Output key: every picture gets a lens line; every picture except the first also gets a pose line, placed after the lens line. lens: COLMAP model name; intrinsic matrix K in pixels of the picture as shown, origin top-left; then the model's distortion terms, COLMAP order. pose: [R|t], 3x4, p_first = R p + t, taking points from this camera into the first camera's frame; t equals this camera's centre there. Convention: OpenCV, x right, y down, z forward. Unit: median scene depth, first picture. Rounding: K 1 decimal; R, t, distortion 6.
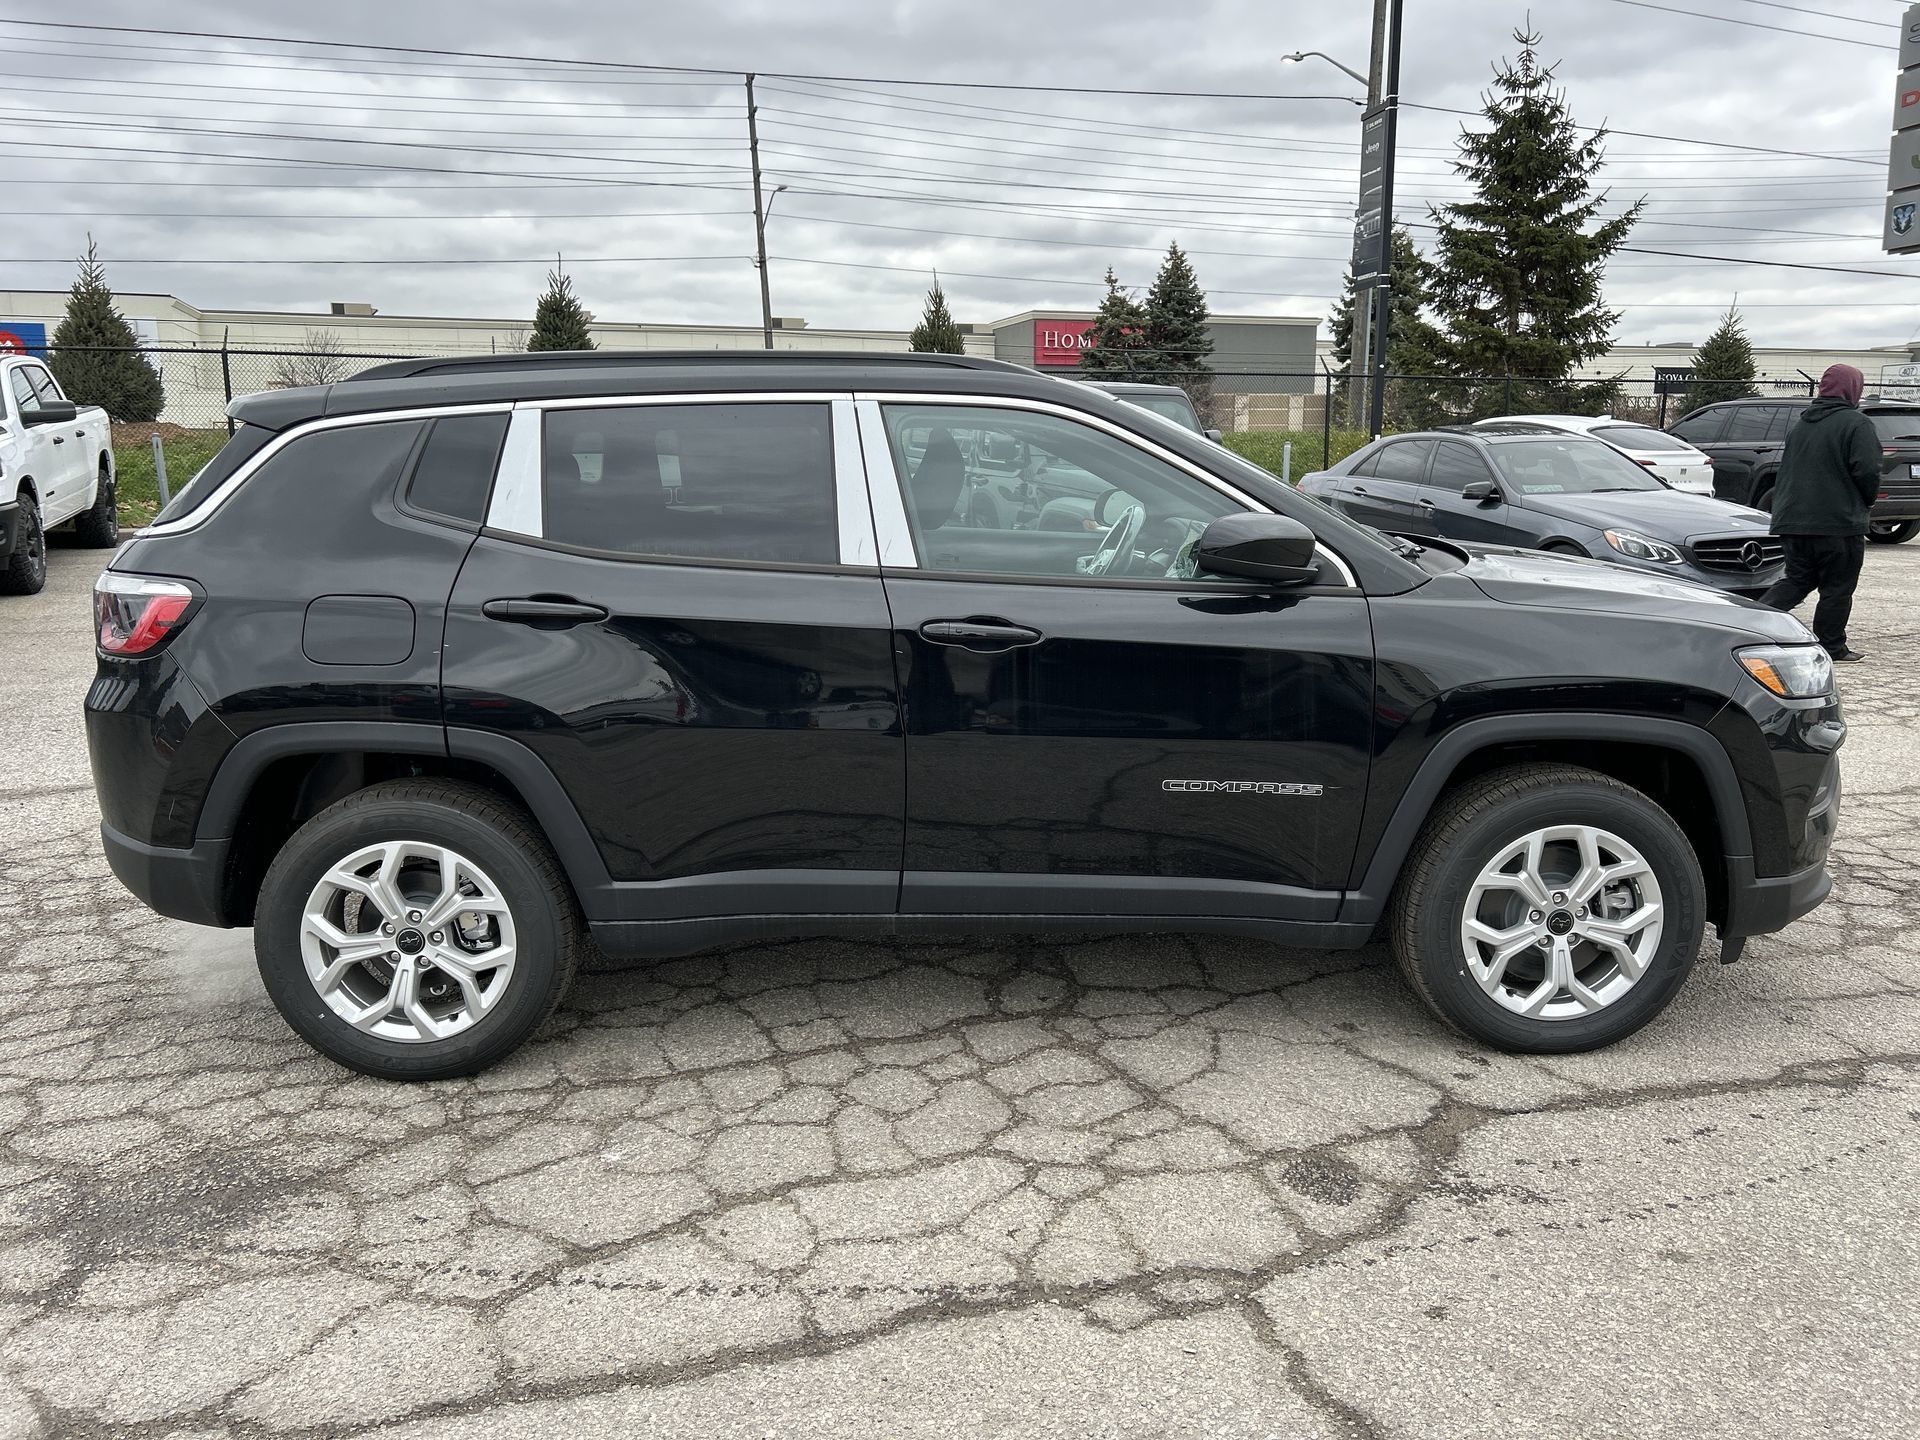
lens RADIAL K [[1429.1, 0, 965.9], [0, 1429.1, 721.0], [0, 0, 1]] dist [0.060043, -0.058467]
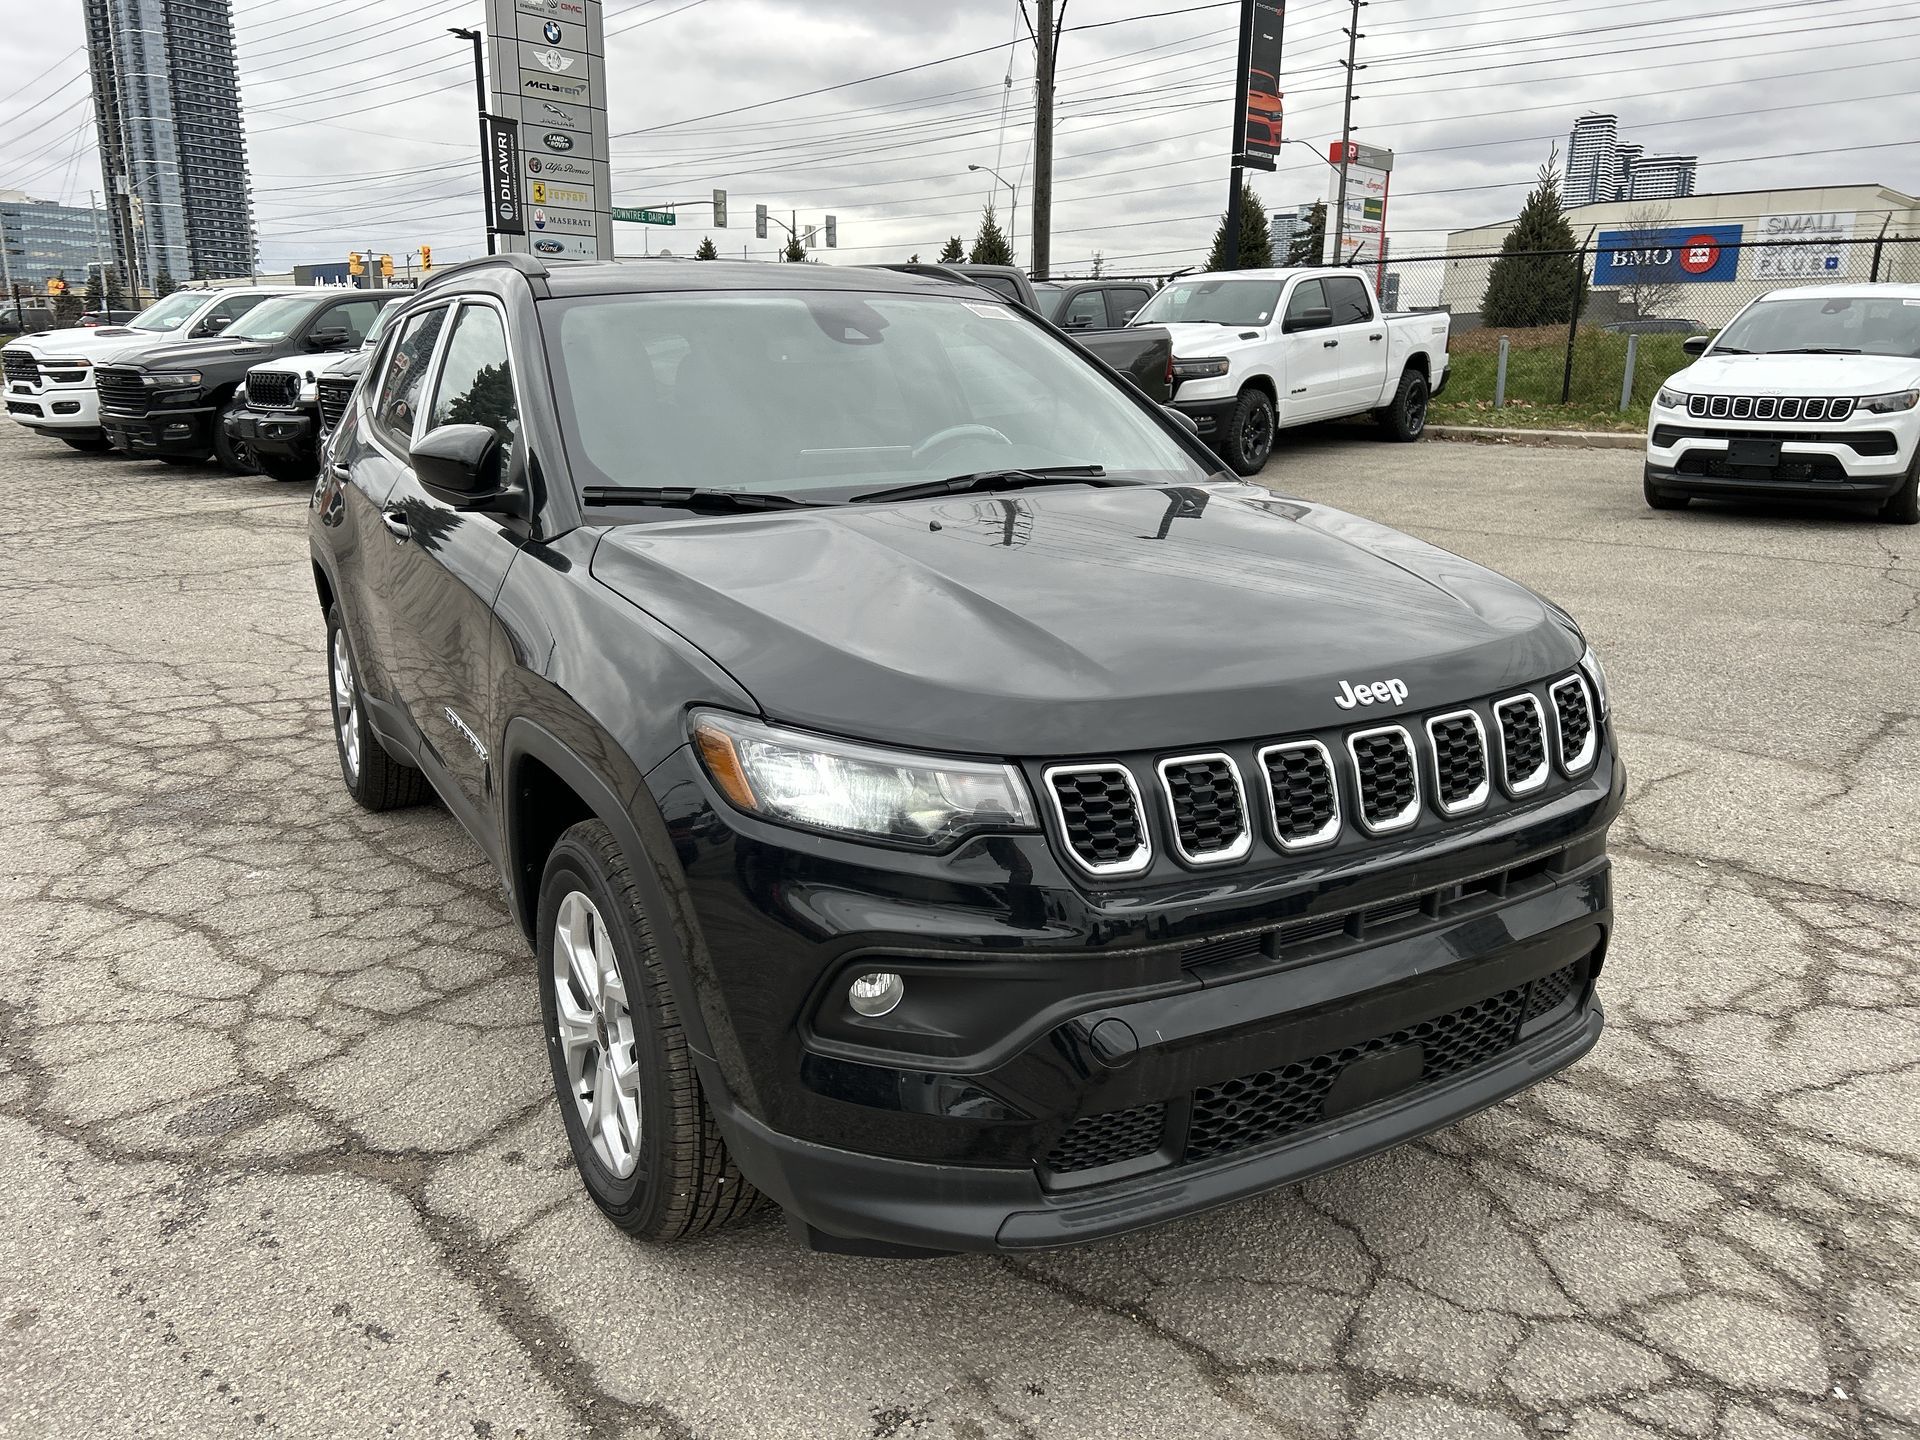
lens RADIAL K [[1429.1, 0, 947.3], [0, 1429.1, 720.4], [0, 0, 1]] dist [0.060043, -0.058467]
pose [[0.467559, 0.224801, -0.854899, 1.100495], [-0.168905, 0.972023, 0.163223, -0.159457], [0.867675, 0.068081, 0.492448, 0.814813]]
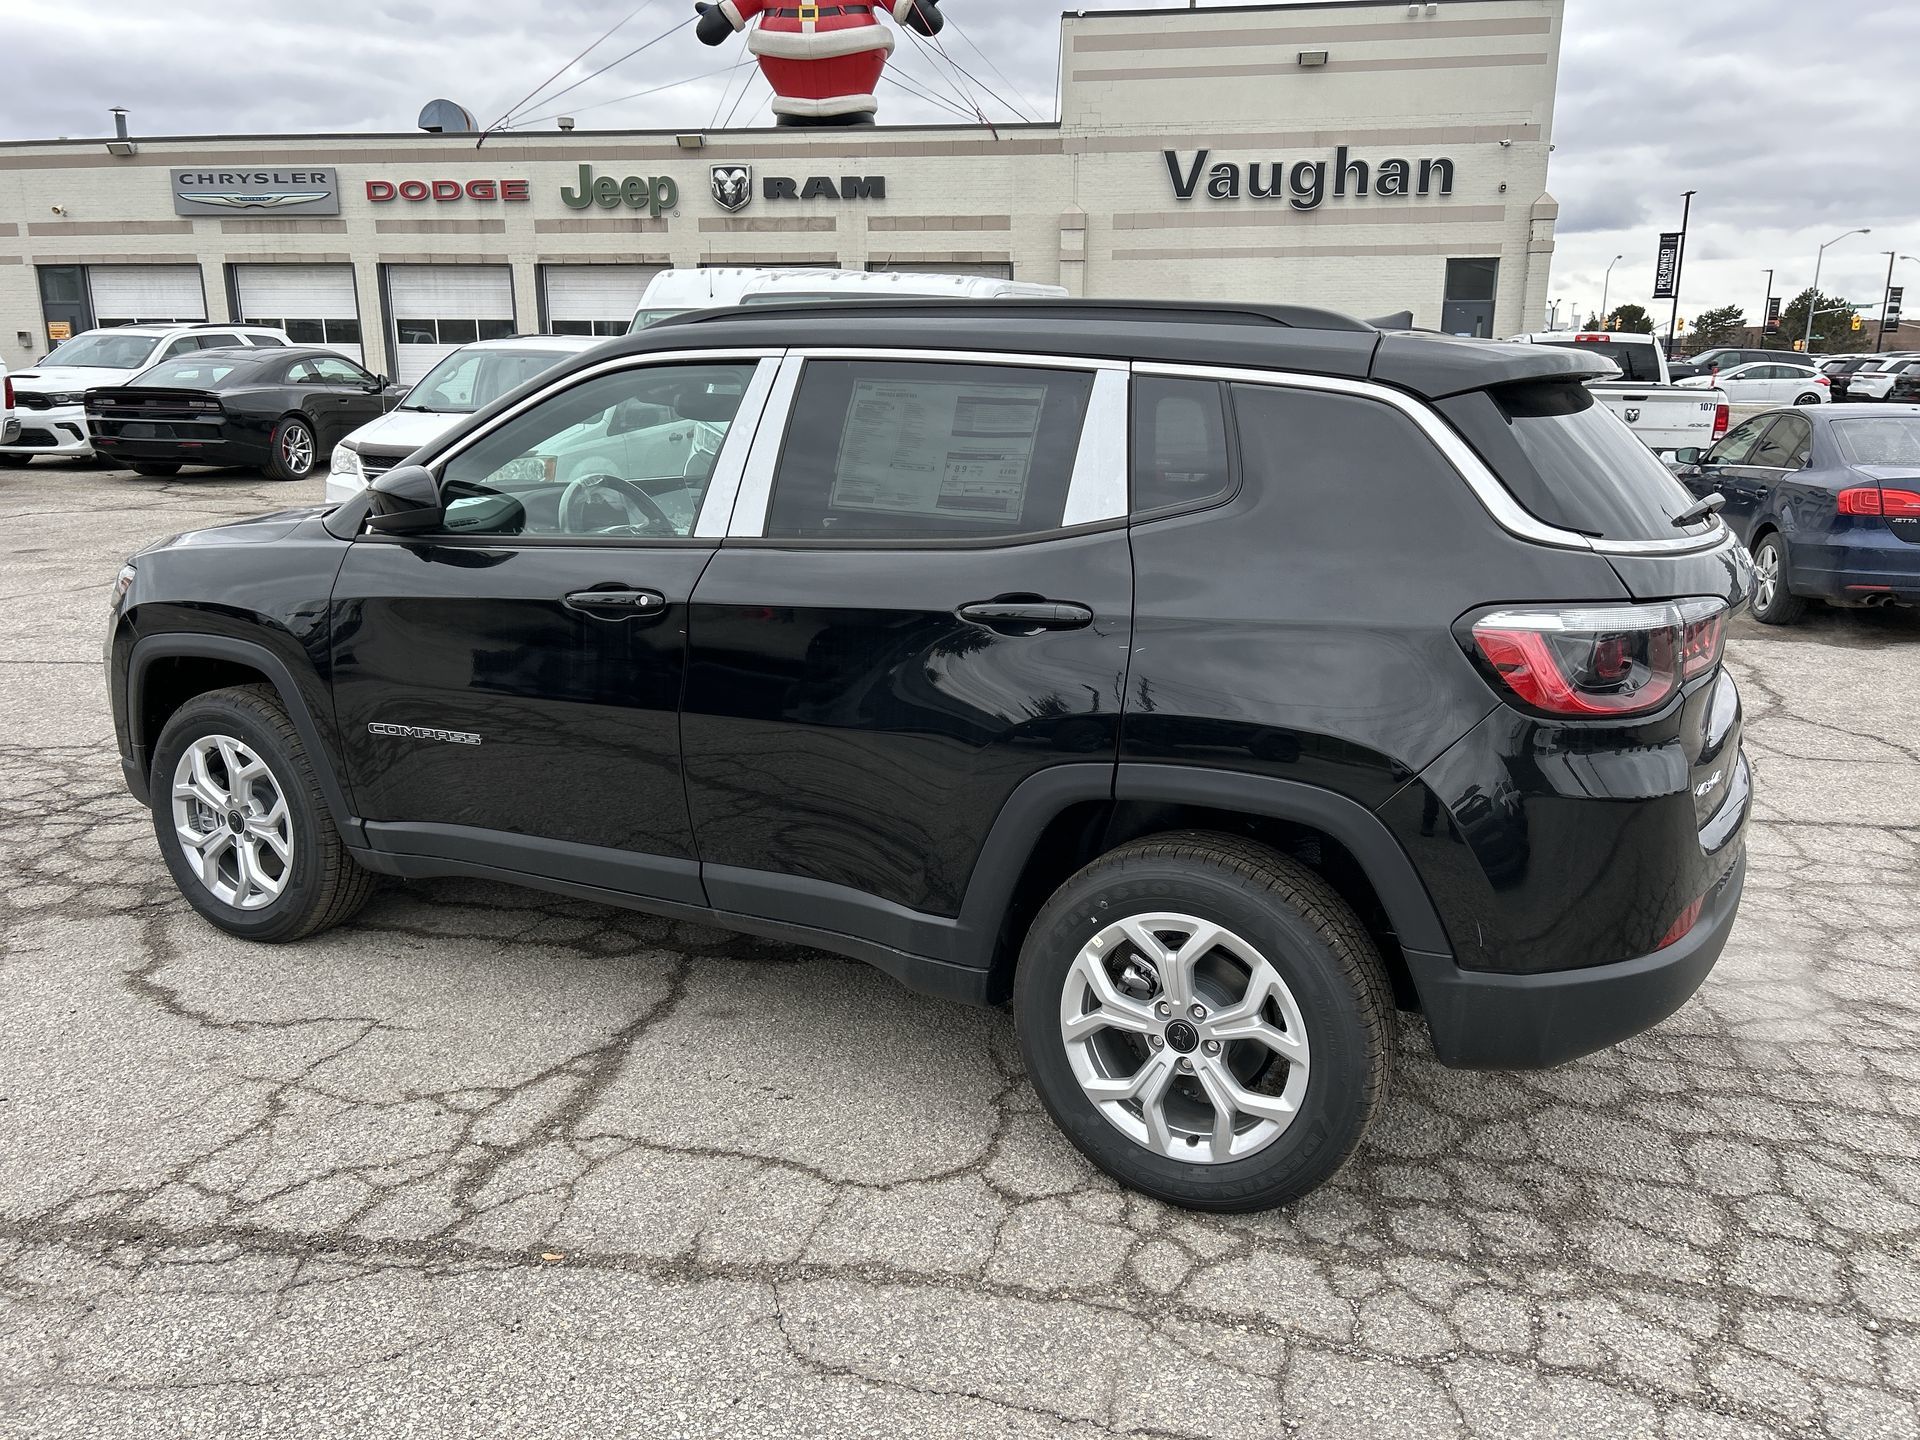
lens RADIAL K [[1429.1, 0, 965.0], [0, 1429.1, 732.2], [0, 0, 1]] dist [0.060043, -0.058467]
pose [[-0.860297, -0.124812, 0.494279, -0.679104], [0.091785, 0.915801, 0.391005, -0.432119], [-0.501463, 0.381747, -0.776404, 2.143881]]
